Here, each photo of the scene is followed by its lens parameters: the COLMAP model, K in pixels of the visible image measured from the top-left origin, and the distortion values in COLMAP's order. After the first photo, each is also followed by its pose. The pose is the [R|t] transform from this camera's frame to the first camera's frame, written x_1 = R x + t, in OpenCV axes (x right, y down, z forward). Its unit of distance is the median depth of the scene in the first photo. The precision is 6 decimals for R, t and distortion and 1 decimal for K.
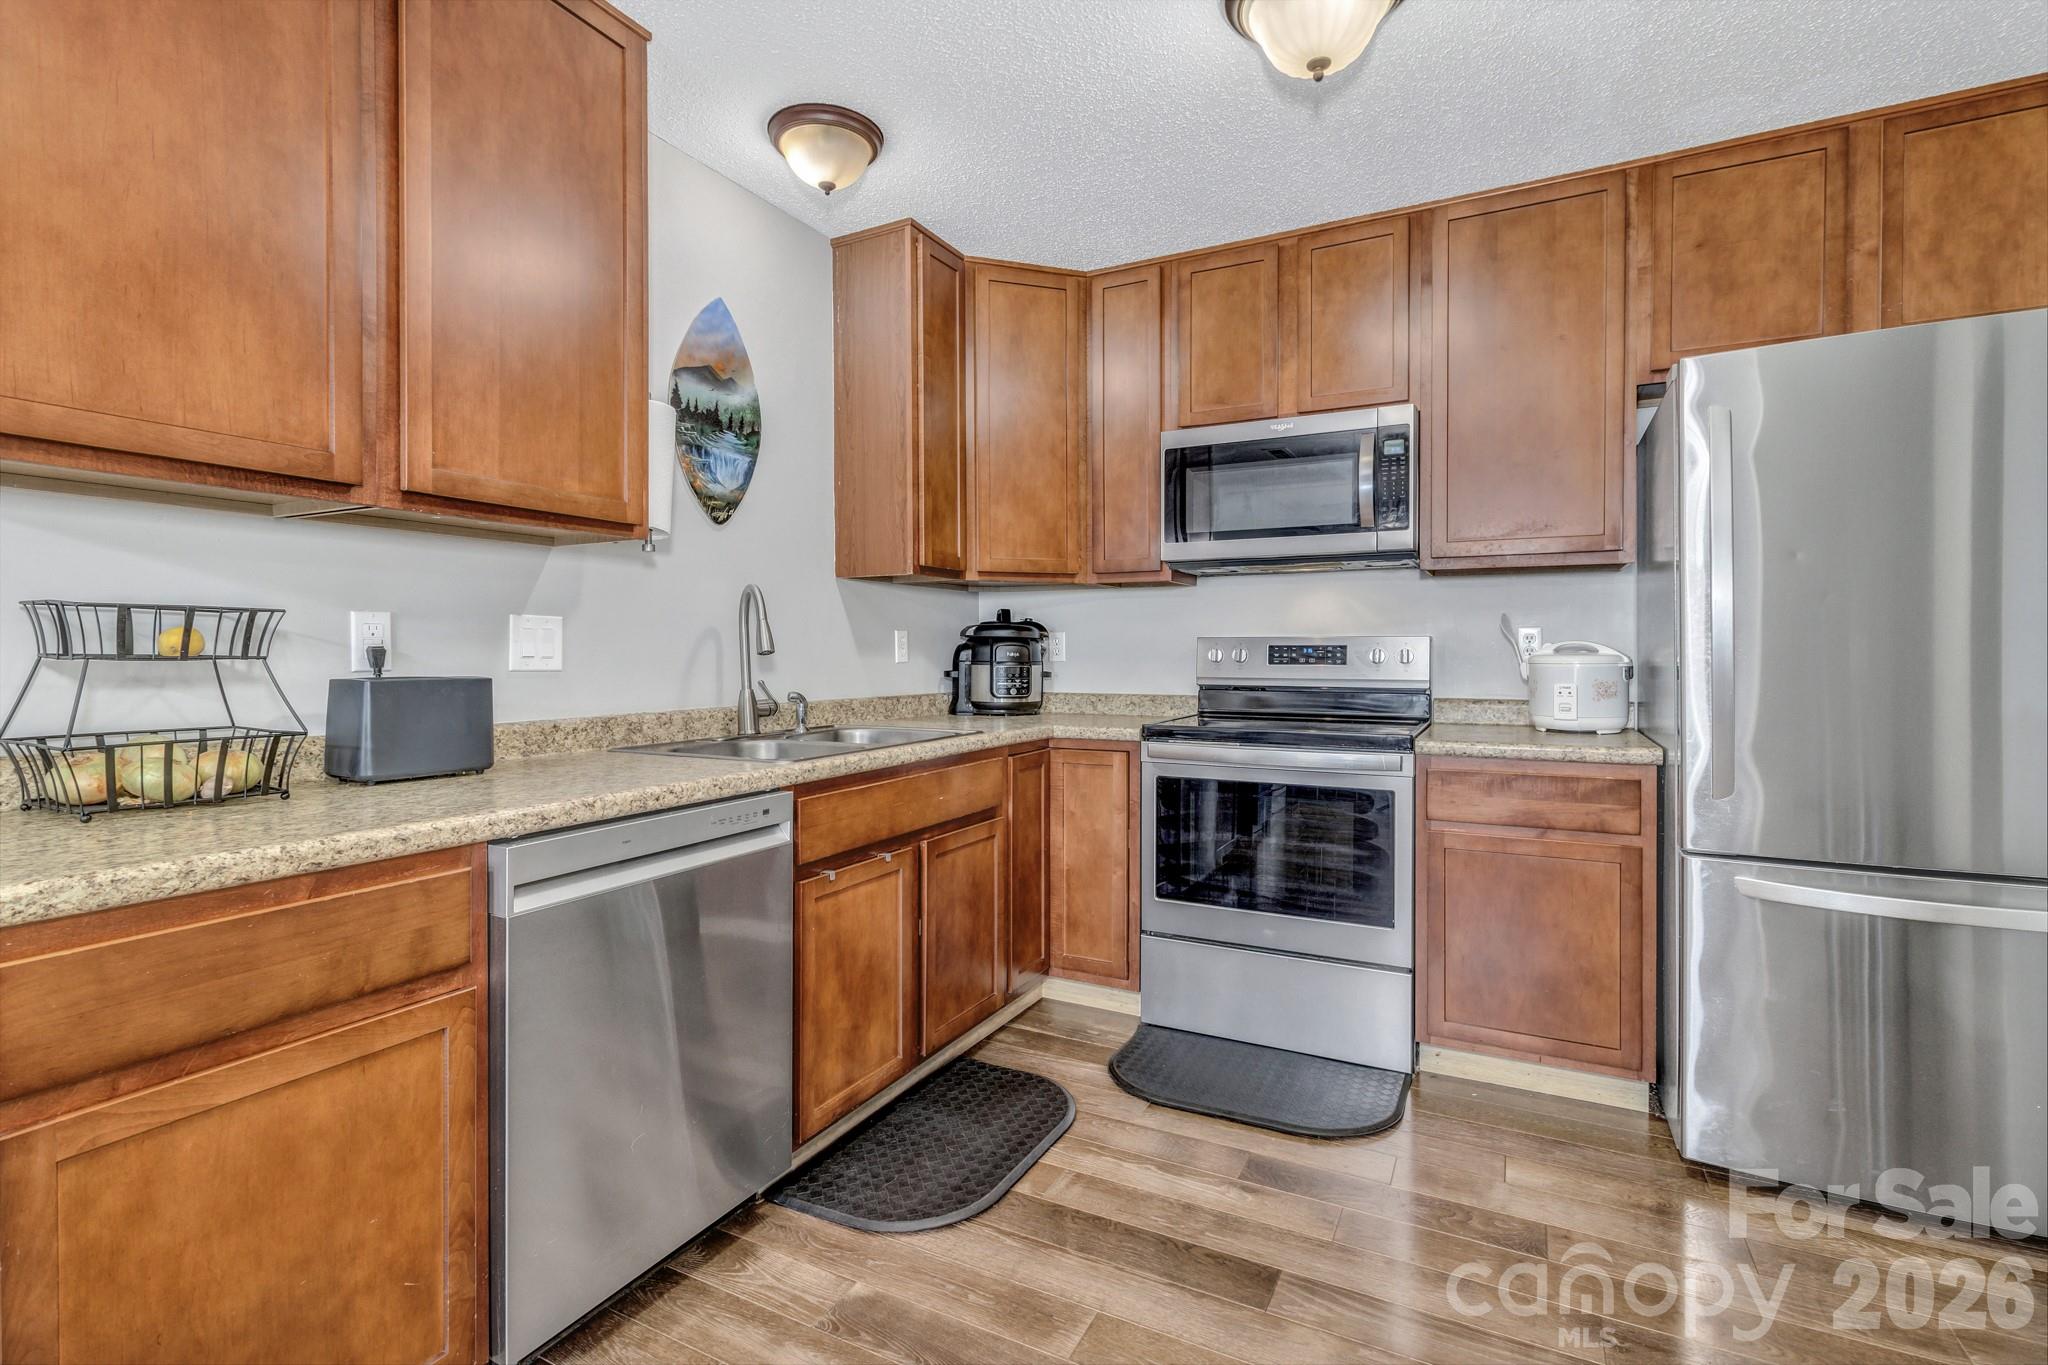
lens RADIAL K [[942.5, 0, 1031.3], [0, 942.5, 655.7], [0, 0, 1]] dist [-0.000746, -0.000249]
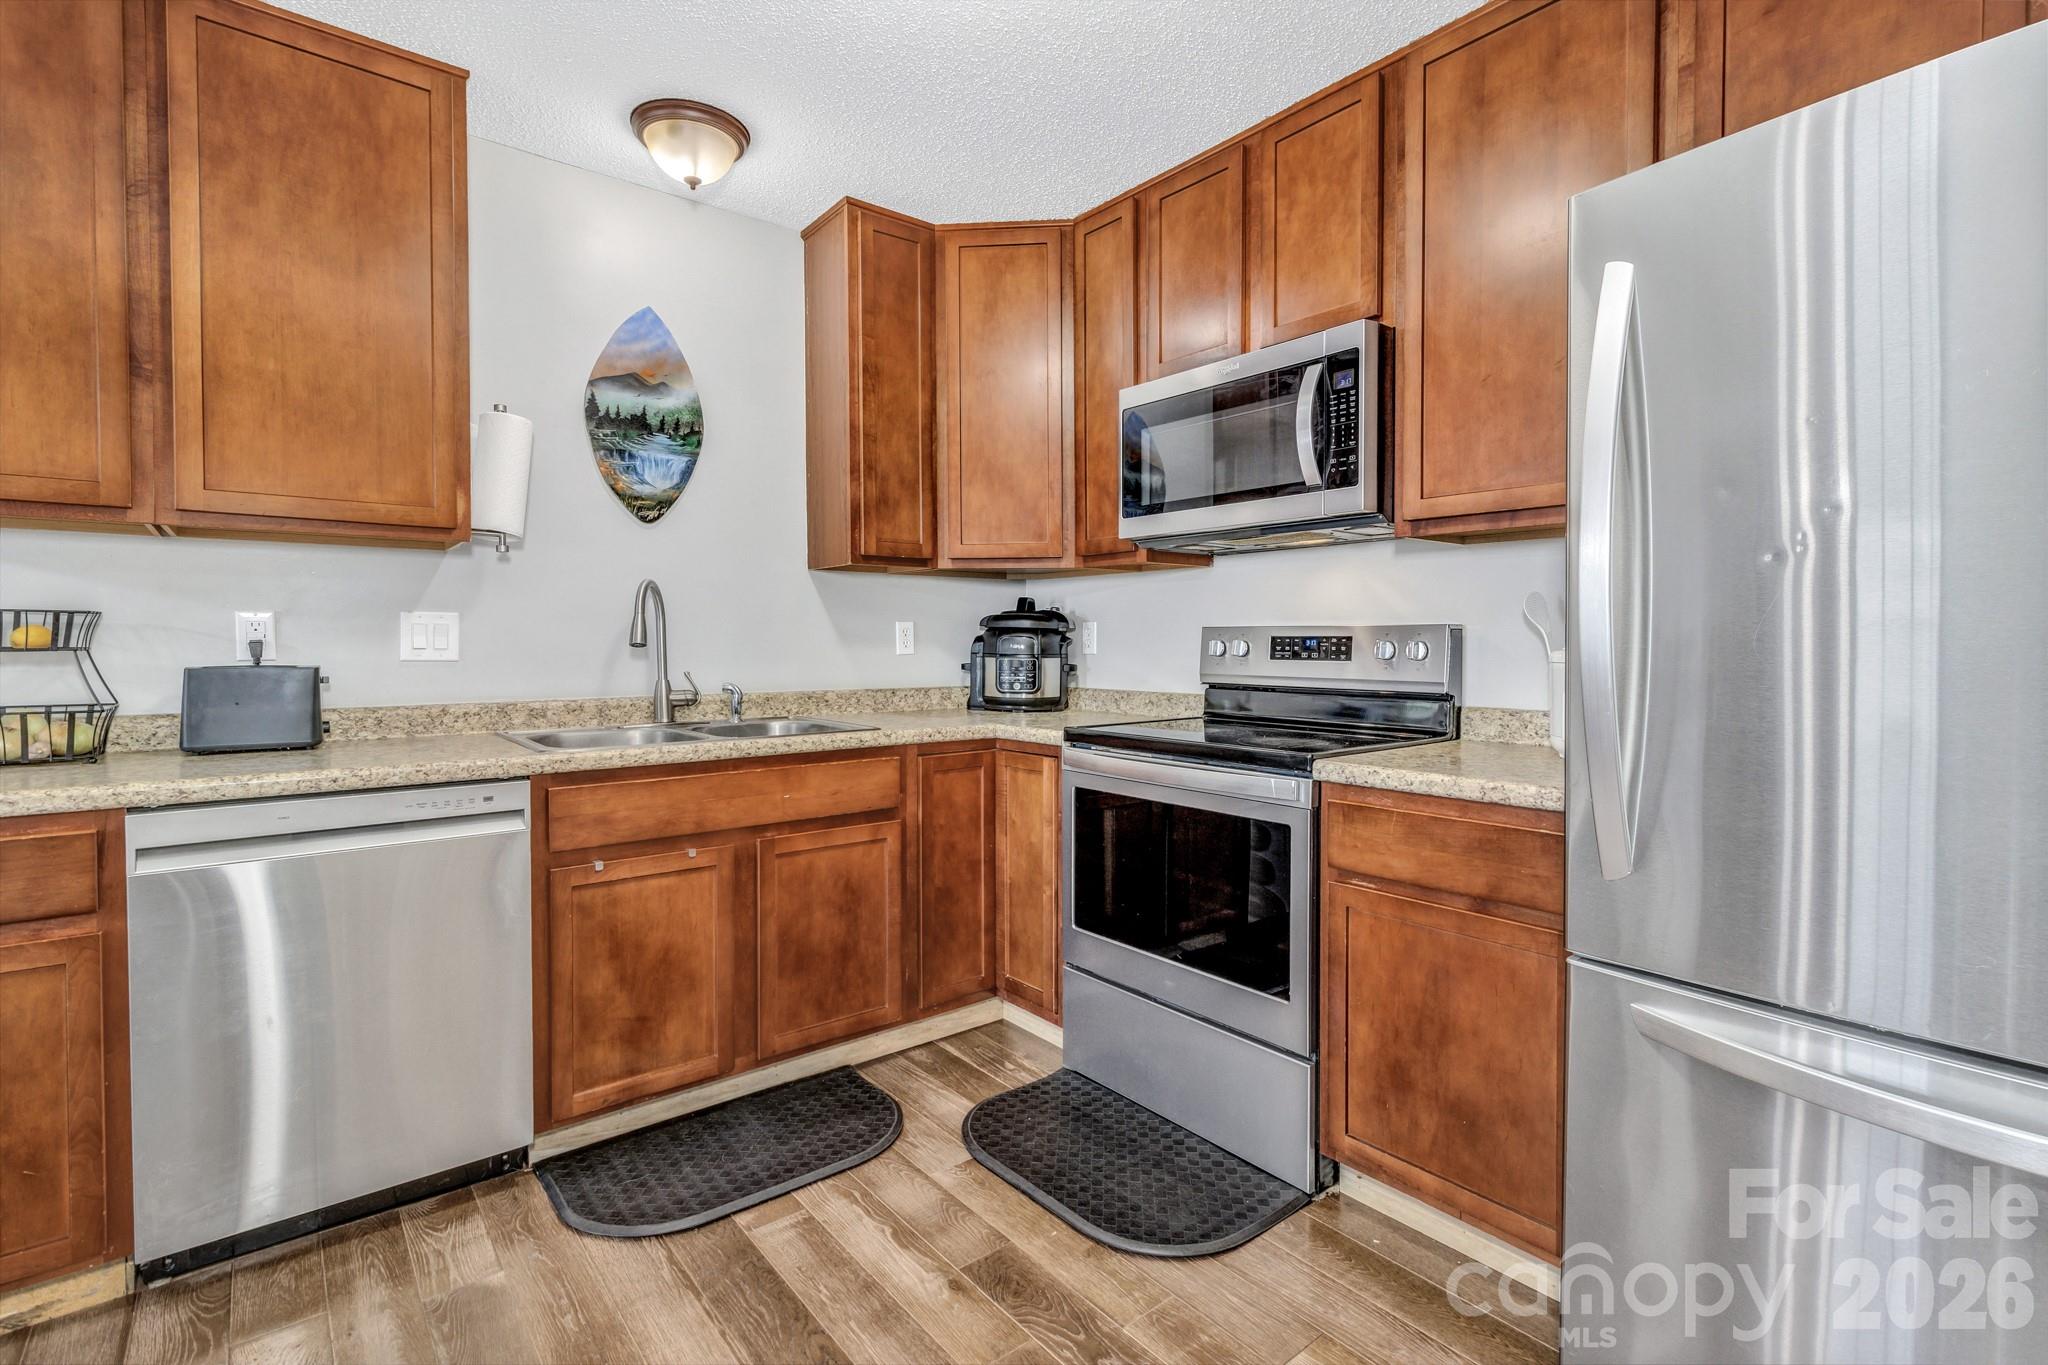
lens RADIAL K [[942.5, 0, 1031.3], [0, 942.5, 655.7], [0, 0, 1]] dist [-0.000746, -0.000249]
pose [[0.918444, 0.006778, -0.395493, 0.493473], [-0.002350, 0.999929, 0.011679, -0.004314], [0.395544, -0.009797, 0.918395, 0.205820]]
